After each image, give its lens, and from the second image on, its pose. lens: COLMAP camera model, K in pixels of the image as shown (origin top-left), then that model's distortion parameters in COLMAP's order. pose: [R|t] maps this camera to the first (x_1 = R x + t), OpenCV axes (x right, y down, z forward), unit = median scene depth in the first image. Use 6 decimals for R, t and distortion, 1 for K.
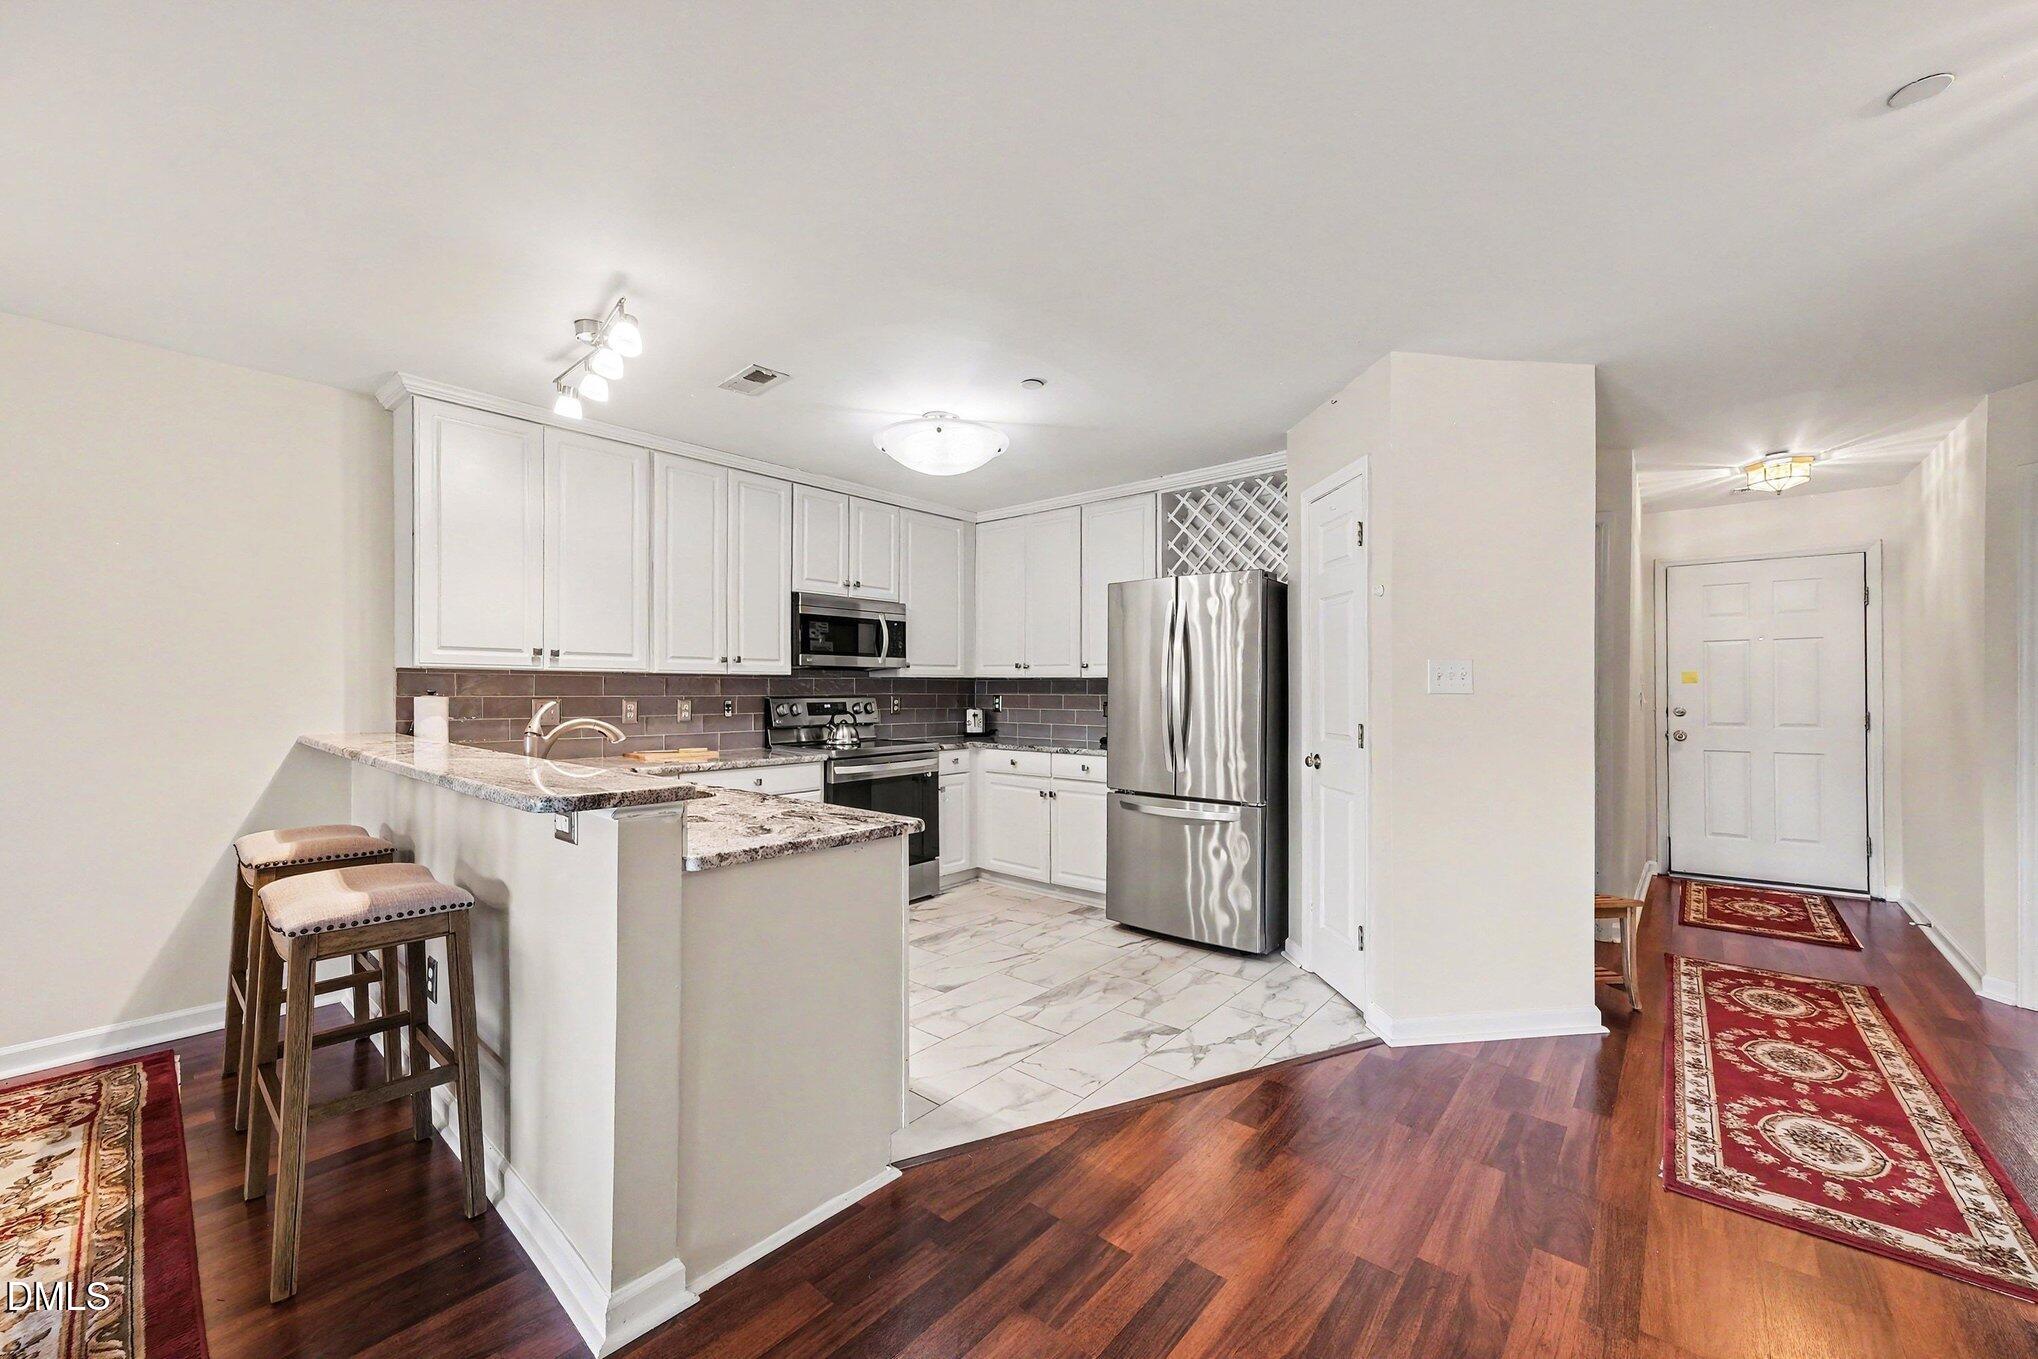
lens RADIAL K [[787.0, 0, 1022.0], [0, 787.0, 686.9], [0, 0, 1]] dist [-0.014613, 0.007822]
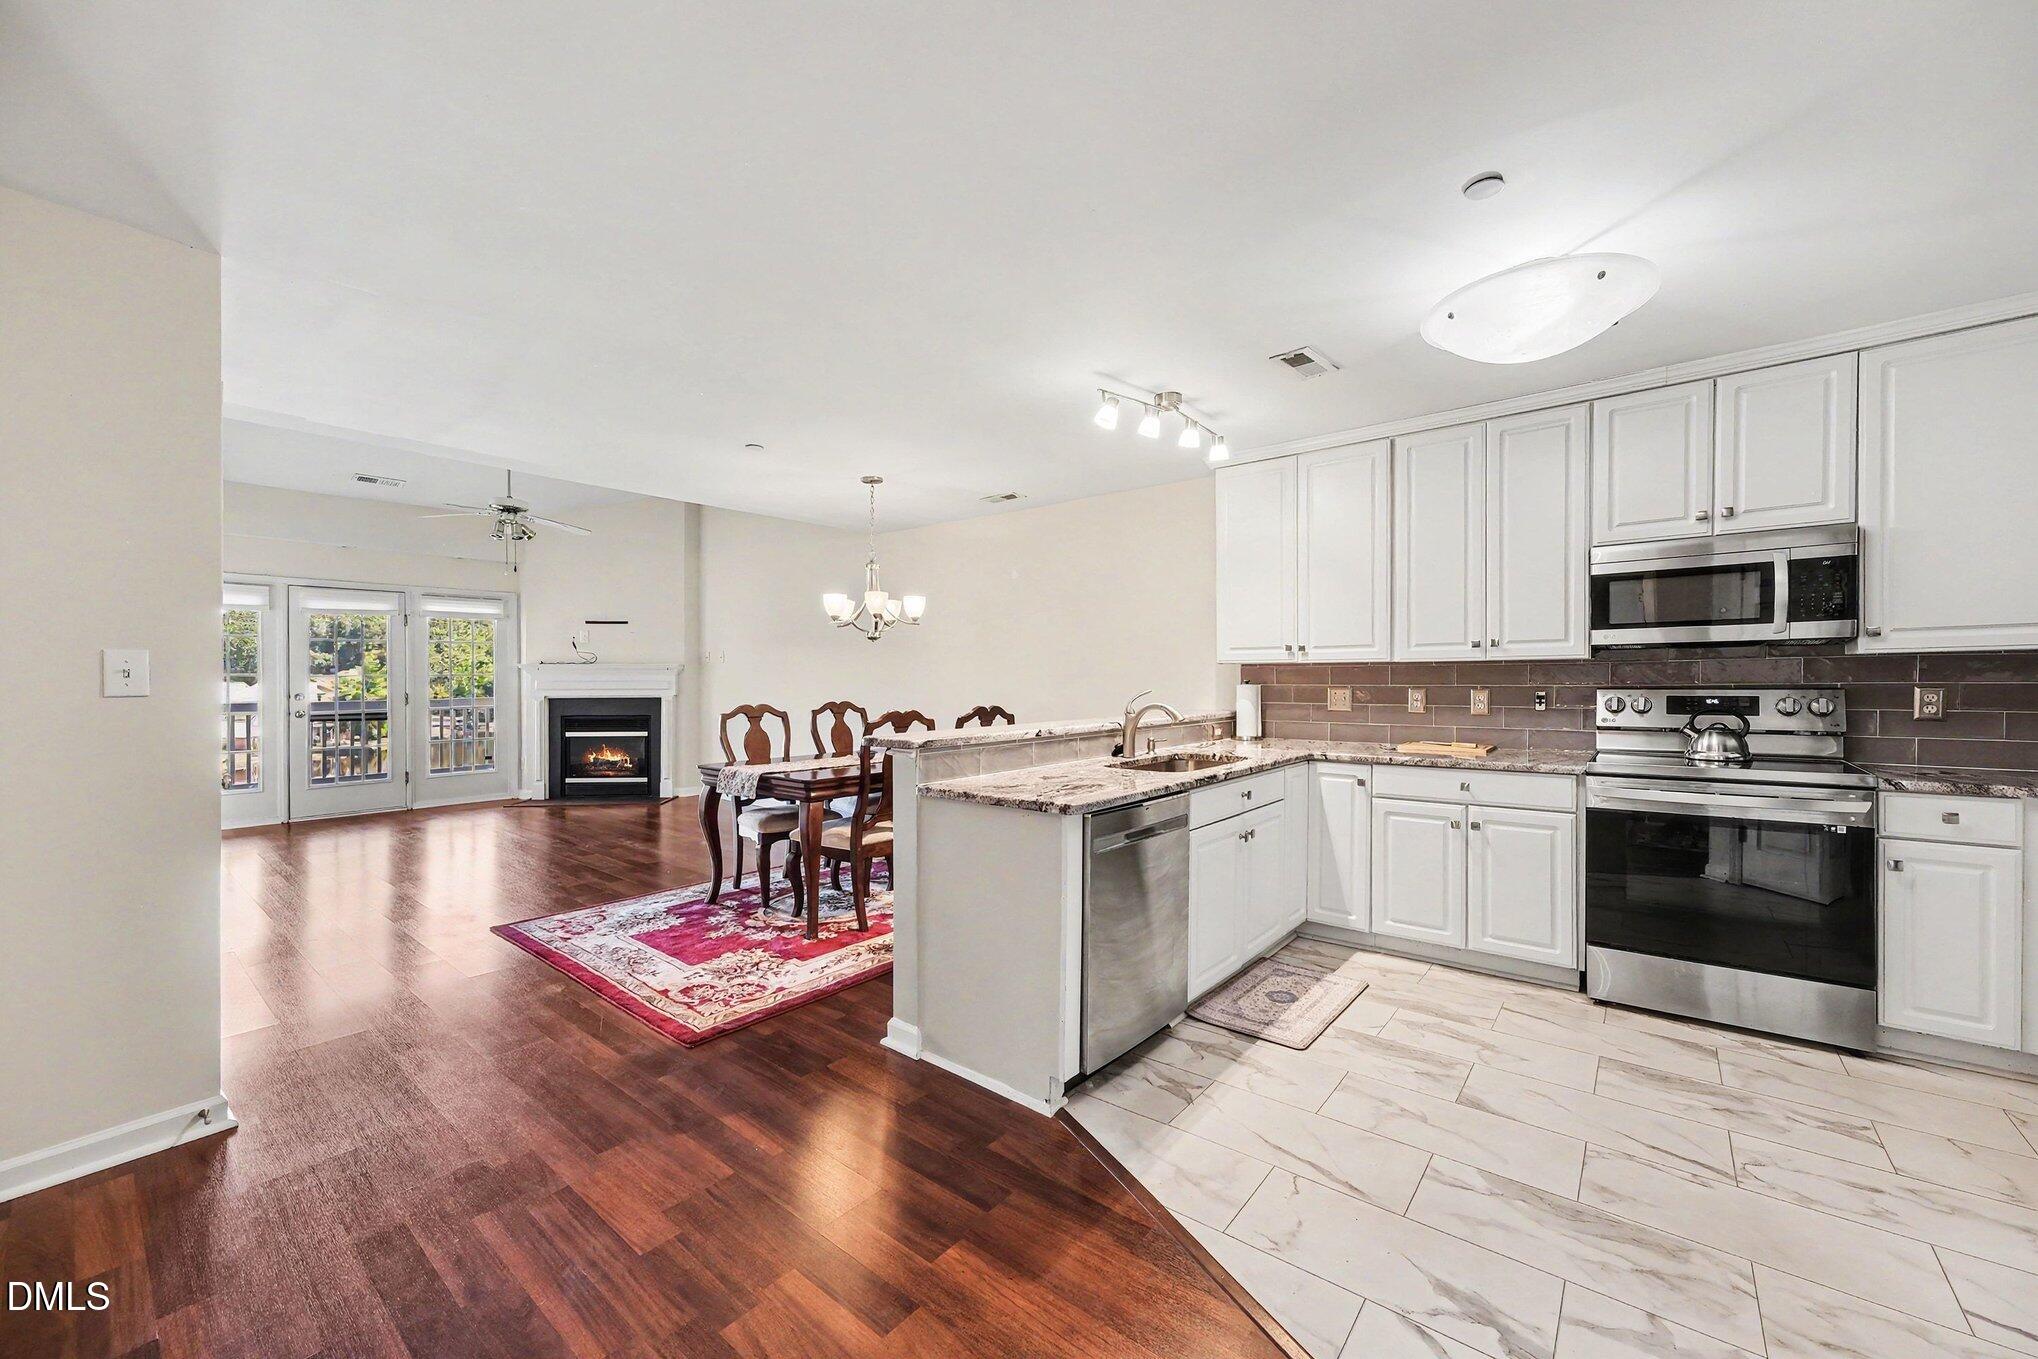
lens RADIAL K [[796.2, 0, 1027.4], [0, 796.2, 677.5], [0, 0, 1]] dist [-0.000842, 0.000247]
pose [[0.025155, -0.003664, -0.999677, 0.496823], [0.011399, 0.999929, -0.003378, -0.000456], [0.999619, -0.011311, 0.025195, 0.479506]]
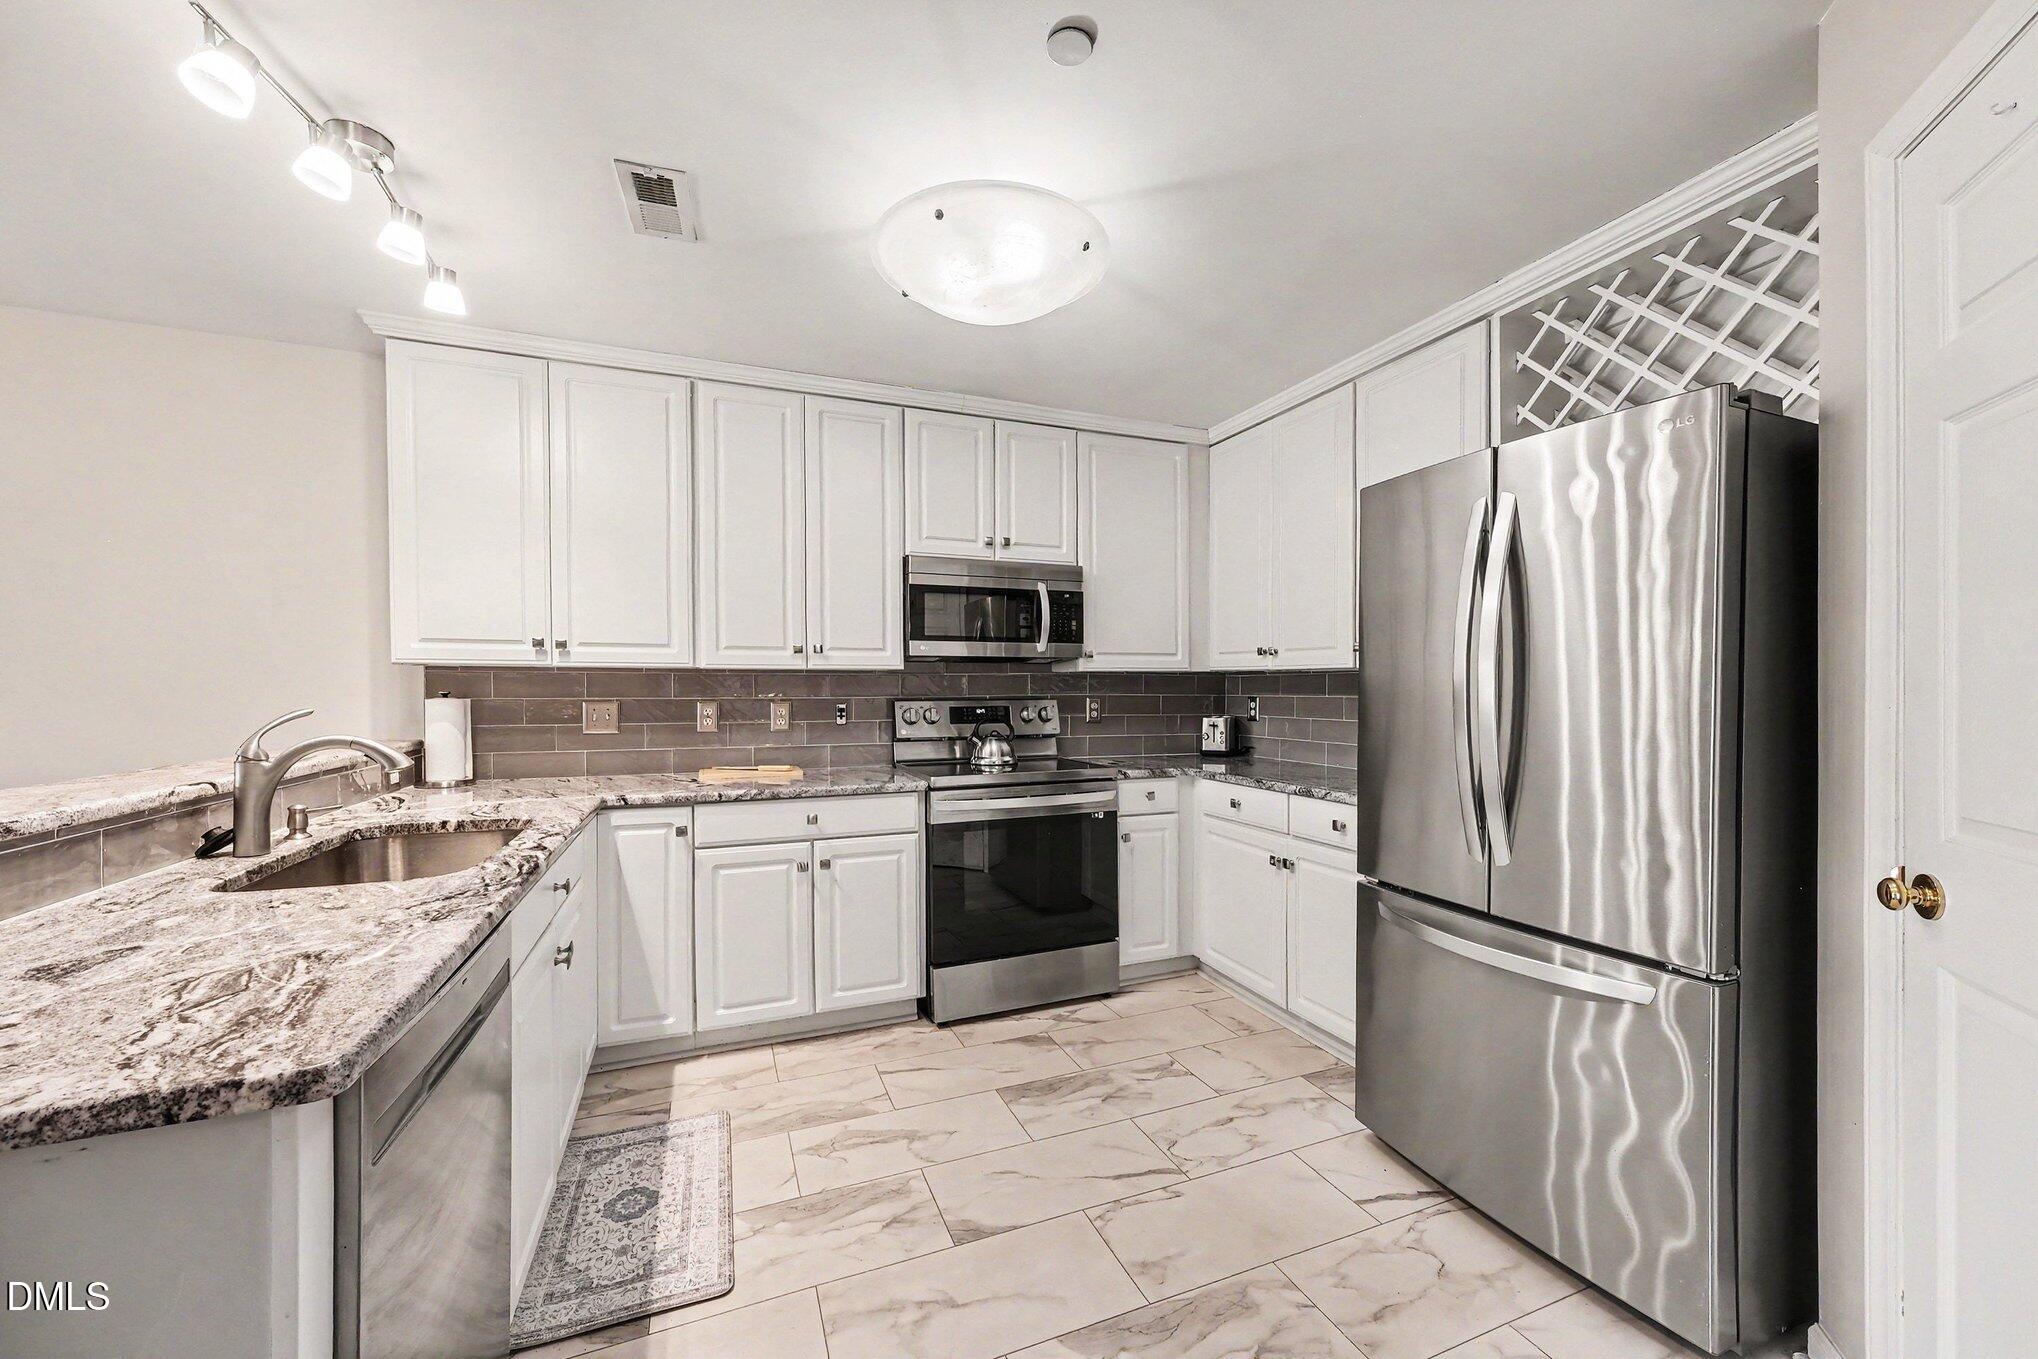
lens RADIAL K [[783.1, 0, 1027.2], [0, 783.1, 691.0], [0, 0, 1]] dist [0.004187, 0.000231]
pose [[0.887049, -0.001321, -0.461674, 0.158518], [0.004827, 0.999968, 0.006413, 0.000750], [0.461650, -0.007917, 0.887027, 0.436912]]
